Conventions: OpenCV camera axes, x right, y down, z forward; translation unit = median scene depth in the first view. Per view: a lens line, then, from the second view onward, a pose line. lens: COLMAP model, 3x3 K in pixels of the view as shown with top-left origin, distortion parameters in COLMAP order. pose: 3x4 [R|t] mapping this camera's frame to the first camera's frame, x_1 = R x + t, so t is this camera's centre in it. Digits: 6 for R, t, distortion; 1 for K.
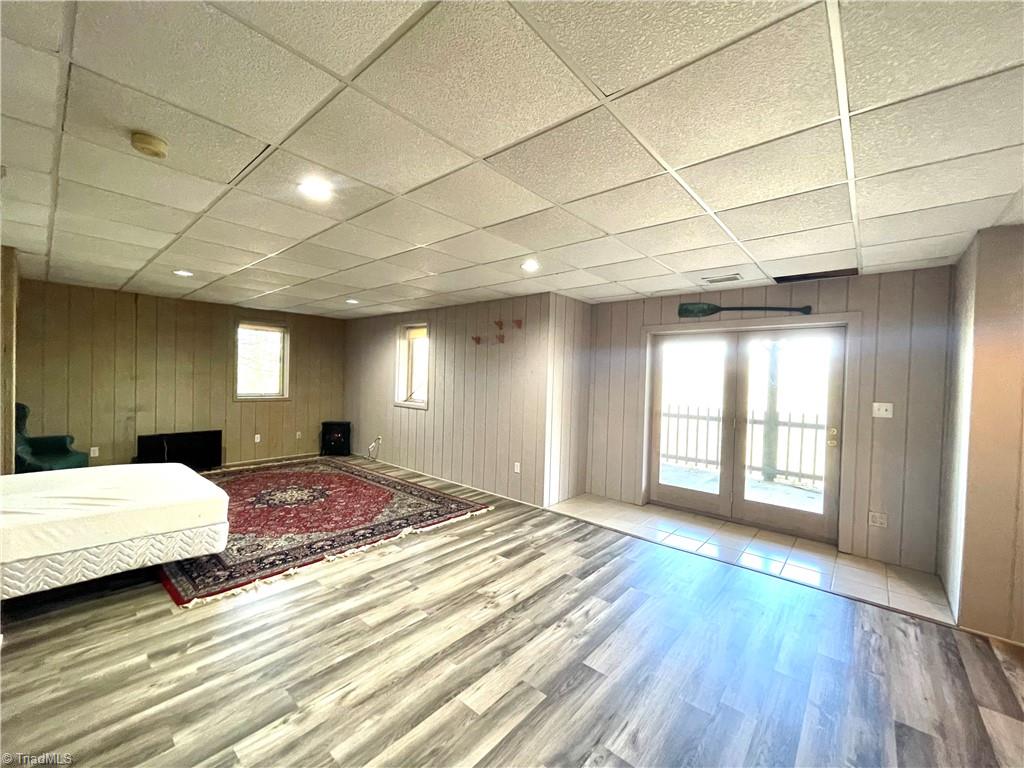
lens RADIAL K [[412.4, 0, 507.5], [0, 412.4, 385.2], [0, 0, 1]] dist [-0.000645, -0.000202]
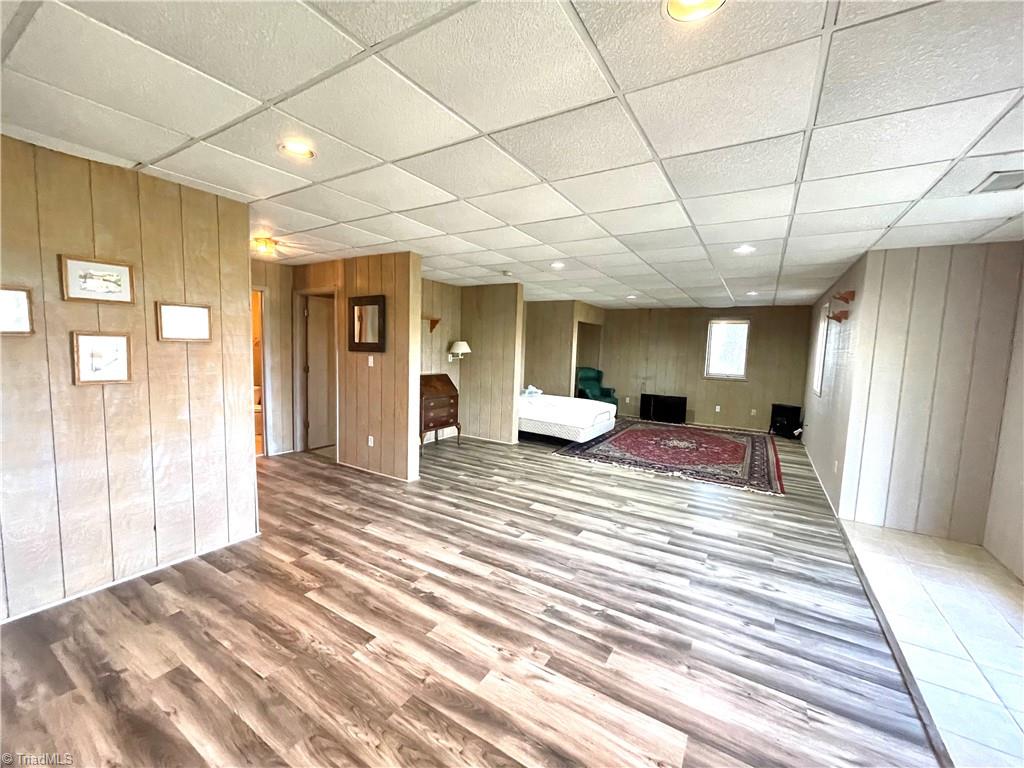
lens RADIAL K [[412.4, 0, 507.5], [0, 412.4, 385.2], [0, 0, 1]] dist [-0.000645, -0.000202]
pose [[0.164175, 0.067127, -0.984145, 1.087709], [-0.048099, 0.997040, 0.059983, 0.021000], [0.985258, 0.037488, 0.166918, 0.275253]]
